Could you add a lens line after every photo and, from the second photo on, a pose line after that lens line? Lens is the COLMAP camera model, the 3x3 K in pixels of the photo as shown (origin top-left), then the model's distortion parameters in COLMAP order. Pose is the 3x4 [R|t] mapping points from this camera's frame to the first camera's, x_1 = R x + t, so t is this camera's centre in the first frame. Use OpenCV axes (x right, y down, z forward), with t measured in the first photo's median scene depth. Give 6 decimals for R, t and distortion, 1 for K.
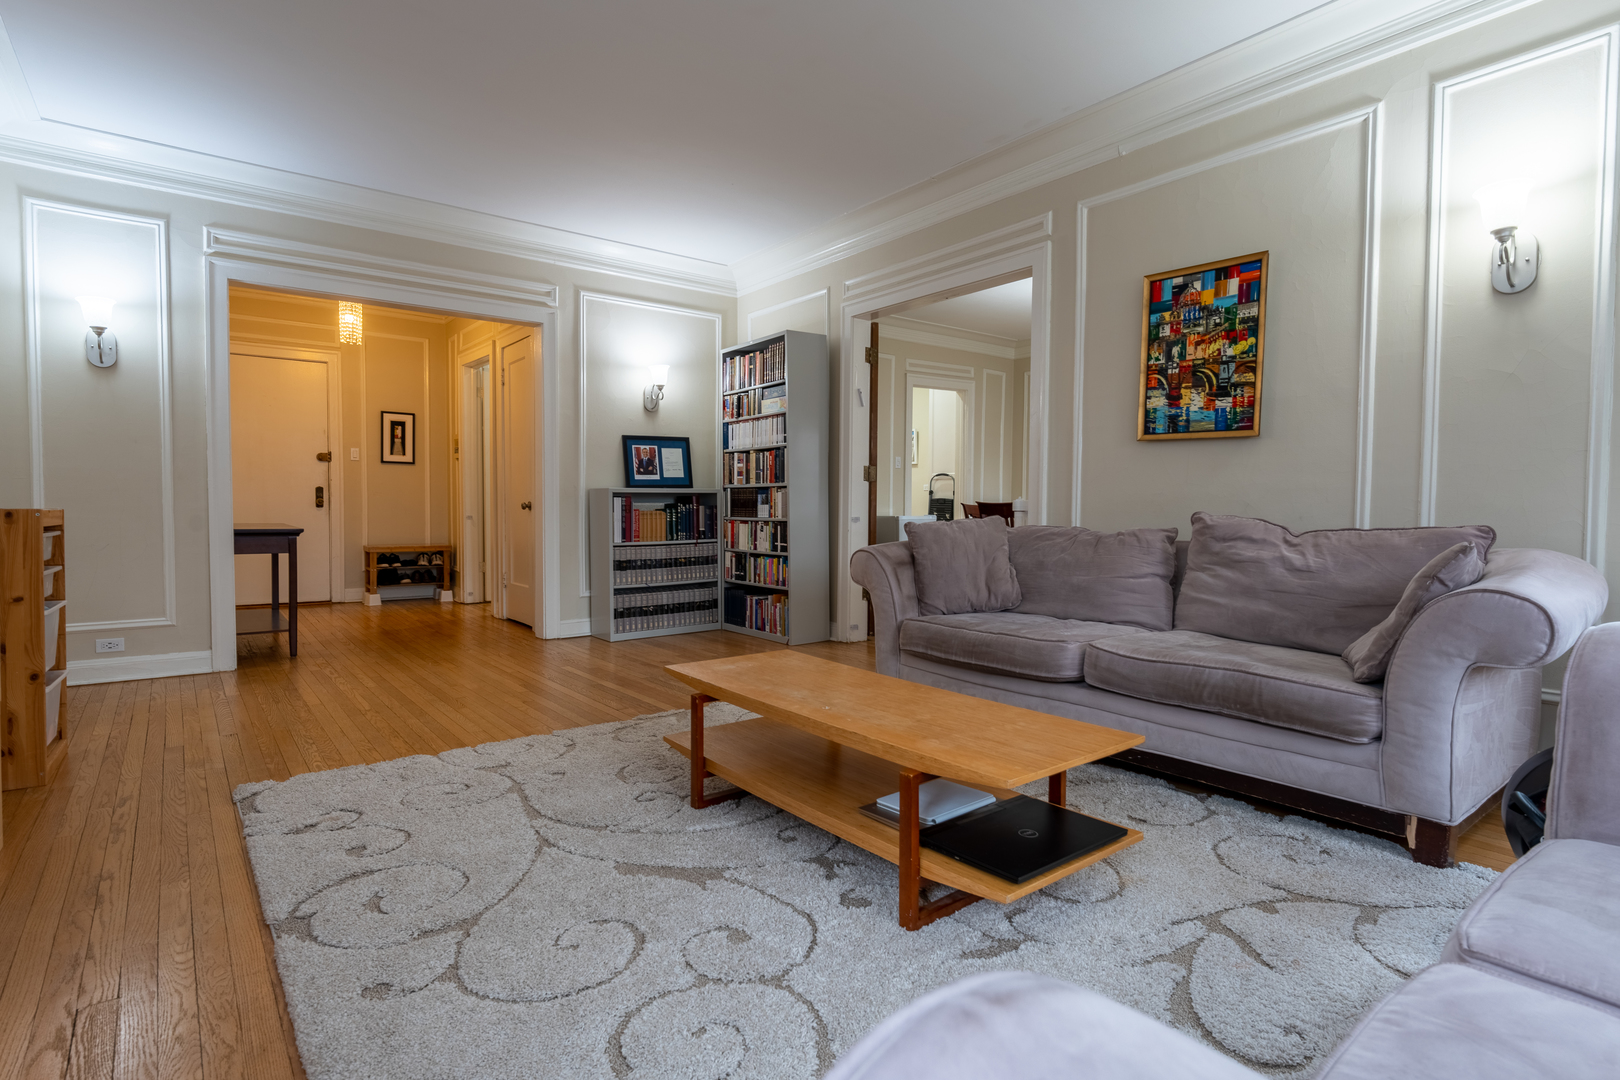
lens RADIAL K [[814.6, 0, 799.8], [0, 814.6, 533.0], [0, 0, 1]] dist [0.004782, -0.000645]
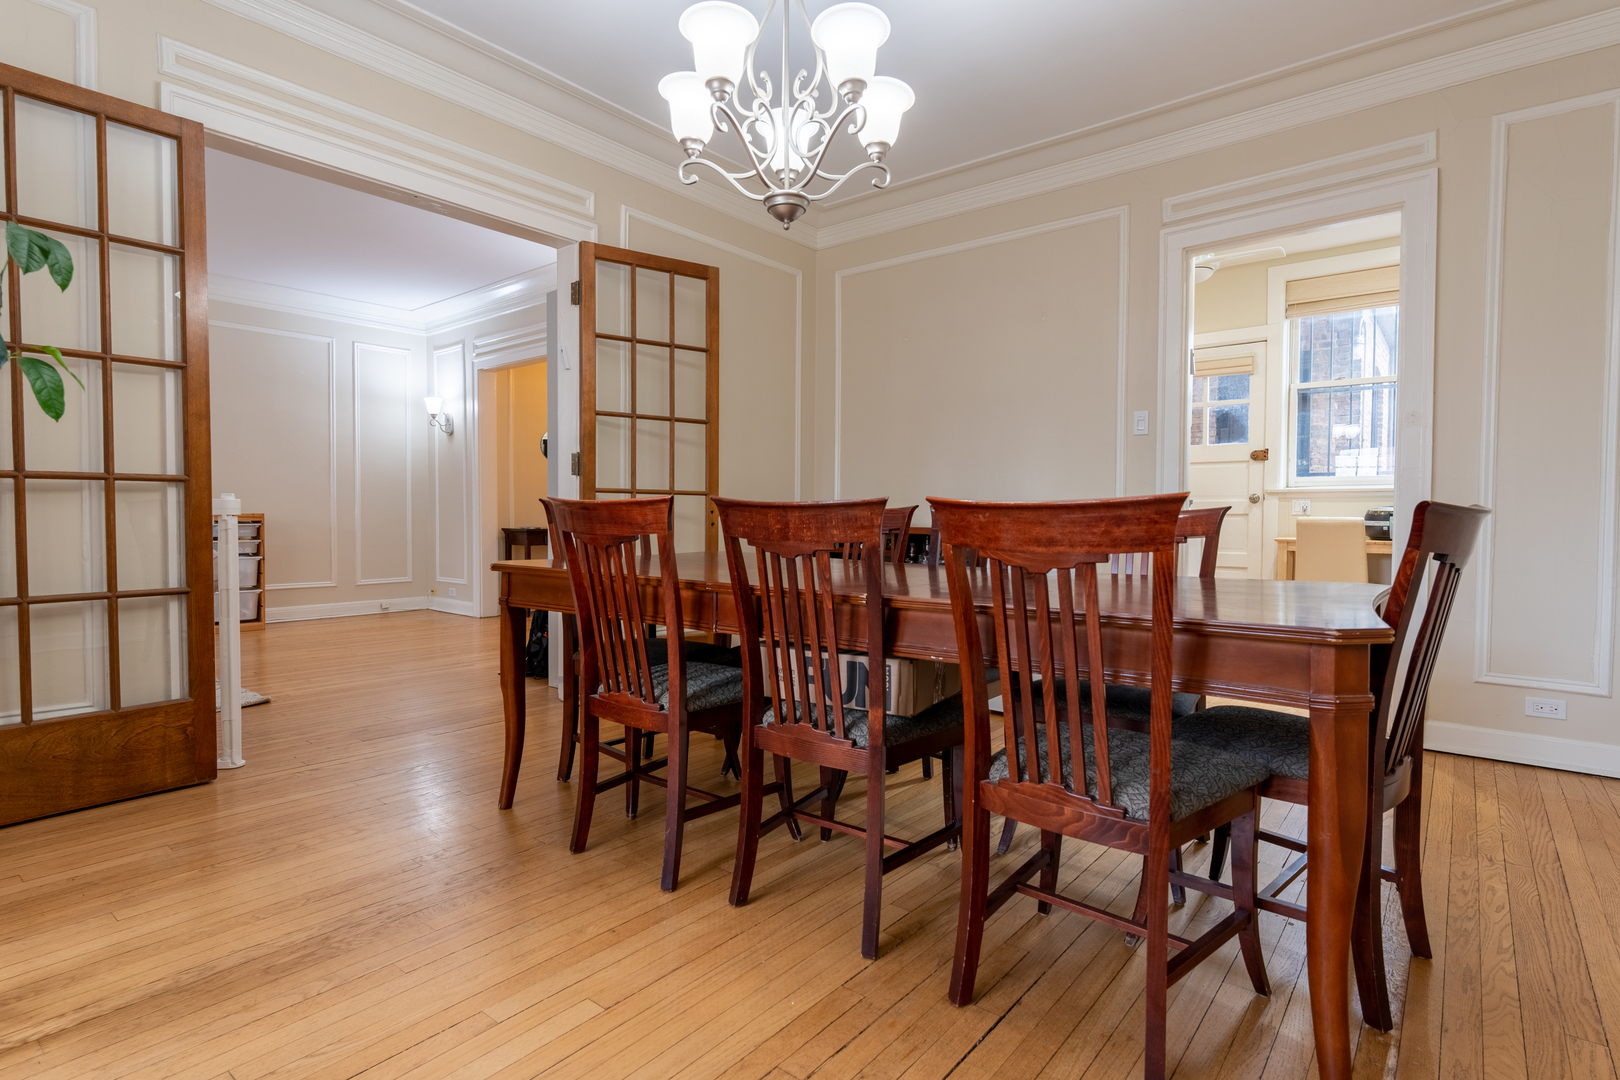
lens RADIAL K [[814.6, 0, 811.0], [0, 814.6, 537.1], [0, 0, 1]] dist [0.004782, -0.000645]
pose [[0.233671, 0.024525, -0.972006, 1.256448], [-0.034791, 0.999253, 0.016849, -0.044576], [0.971693, 0.029880, 0.234350, 1.598659]]
